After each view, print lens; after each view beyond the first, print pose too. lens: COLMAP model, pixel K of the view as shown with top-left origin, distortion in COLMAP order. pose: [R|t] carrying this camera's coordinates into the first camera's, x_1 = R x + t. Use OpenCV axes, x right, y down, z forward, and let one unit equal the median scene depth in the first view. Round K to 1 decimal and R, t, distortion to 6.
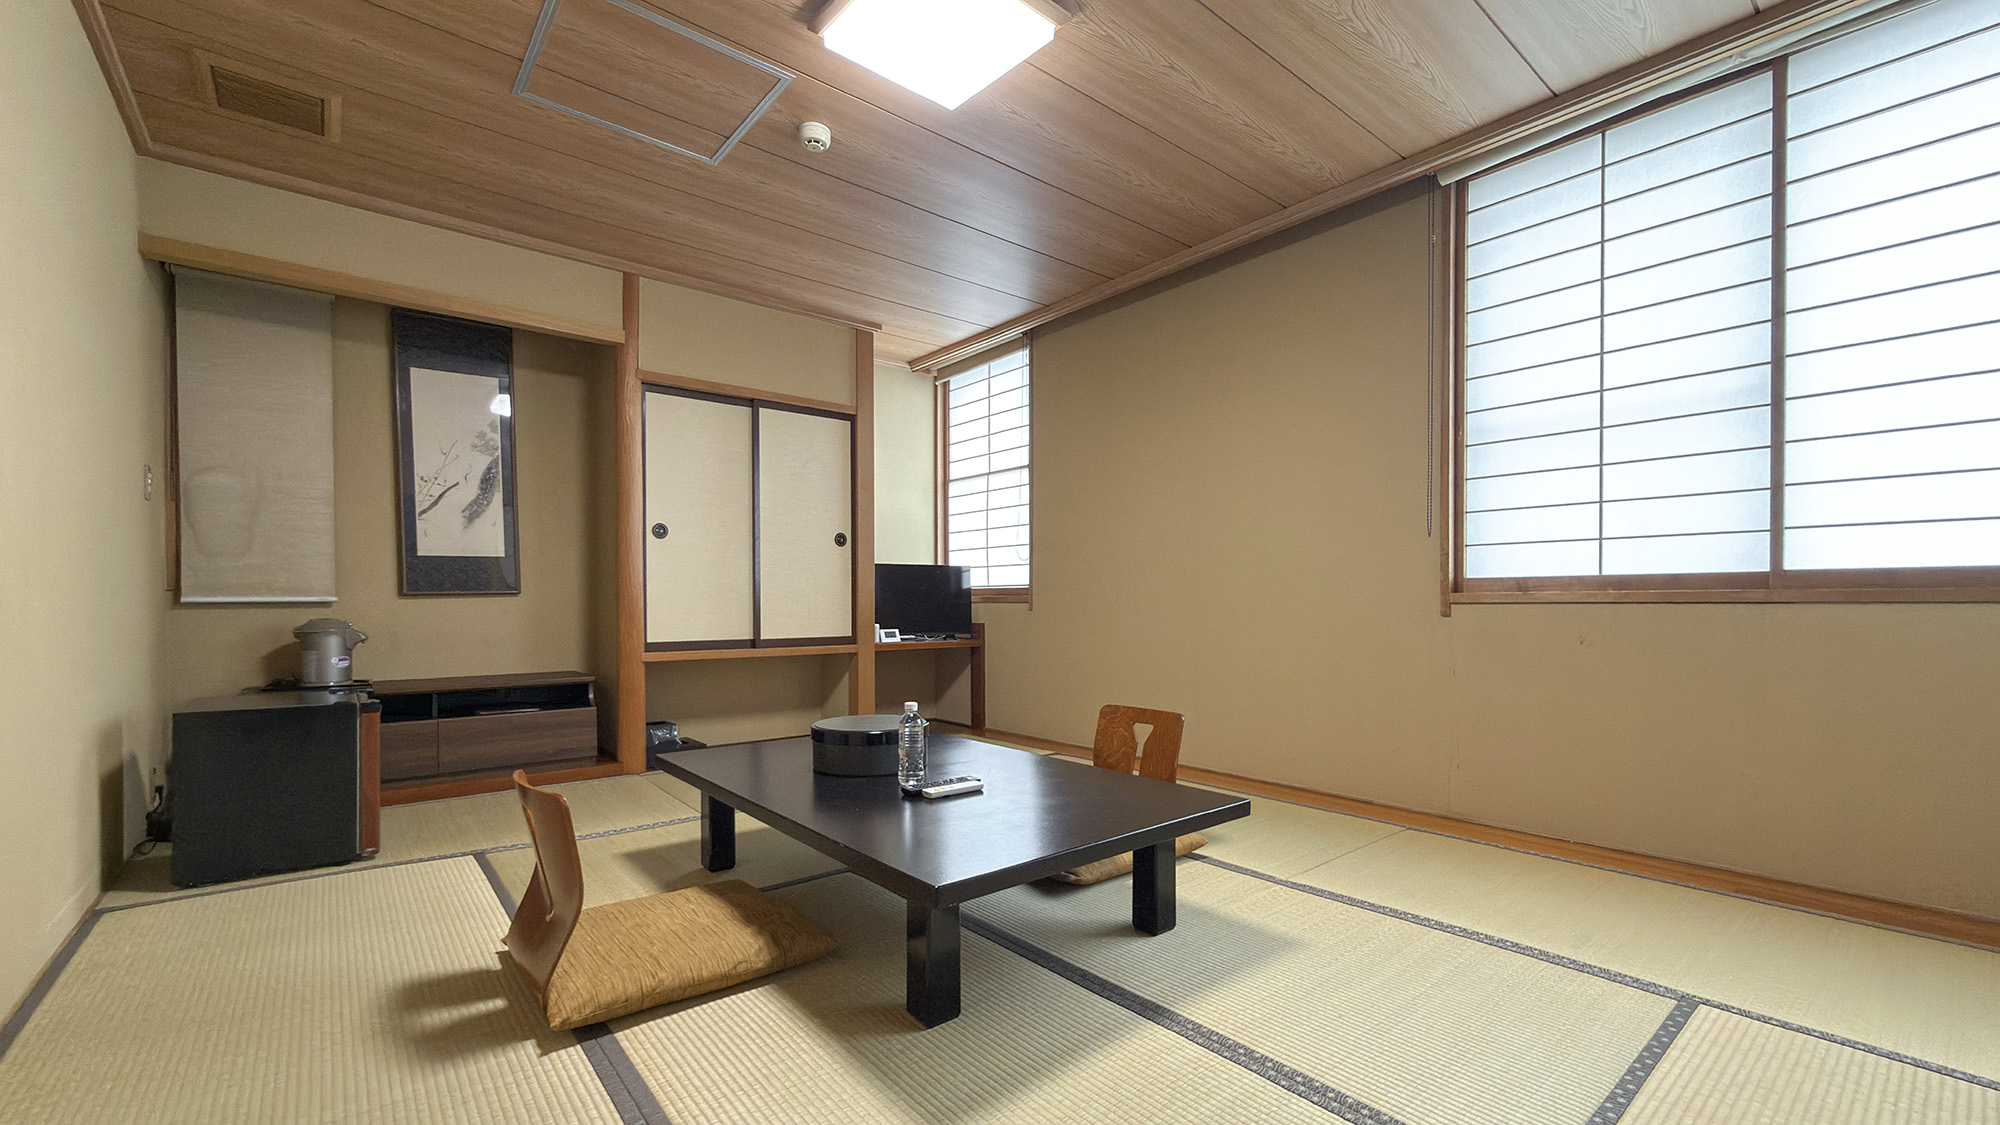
lens RADIAL K [[805.2, 0, 1014.7], [0, 805.2, 609.2], [0, 0, 1]] dist [0.002273, 0.000270]
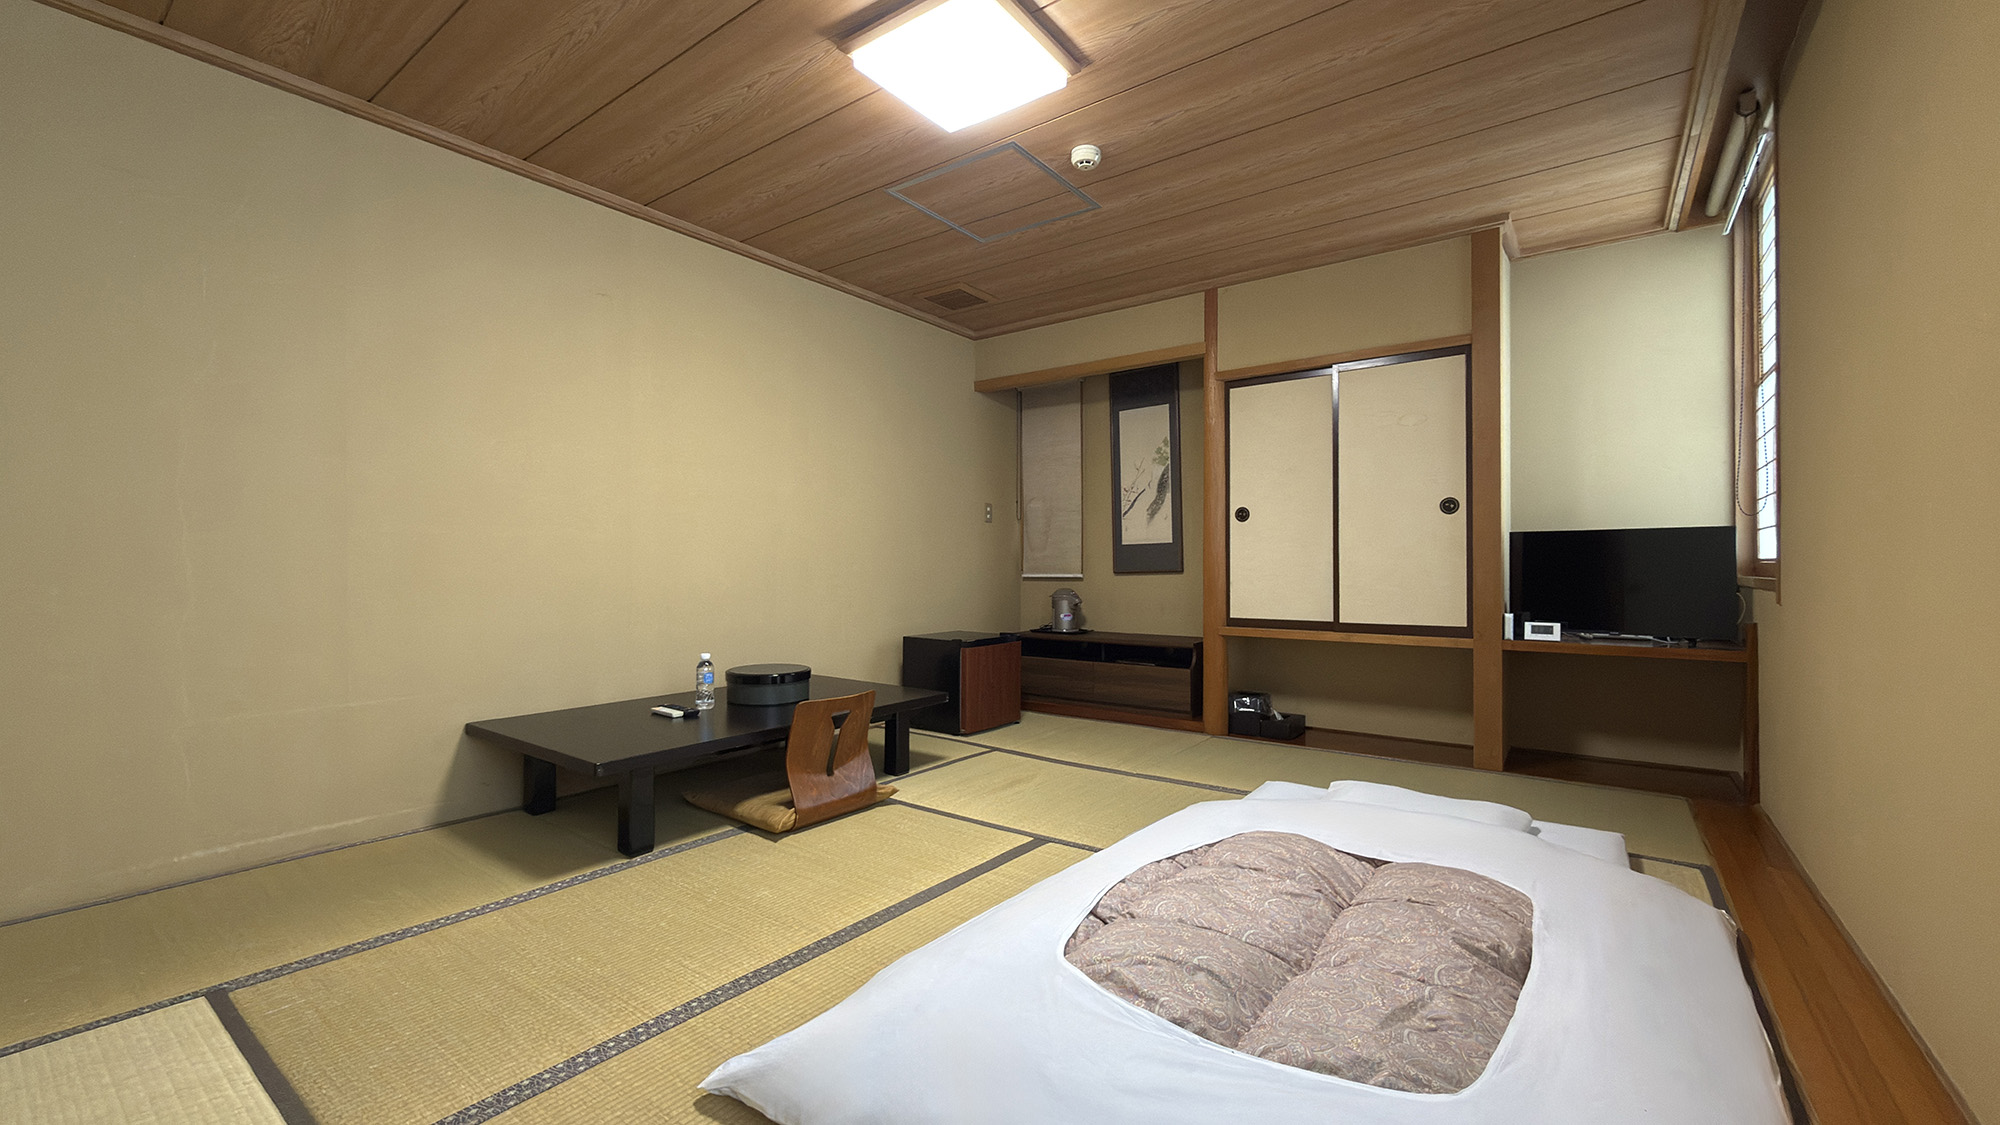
lens RADIAL K [[805.2, 0, 1006.0], [0, 805.2, 558.3], [0, 0, 1]] dist [0.002273, 0.000270]
pose [[0.228045, -0.008403, -0.973614, 0.547537], [-0.010379, 0.999885, -0.011061, -0.024435], [0.973595, 0.012628, 0.227932, 0.463045]]
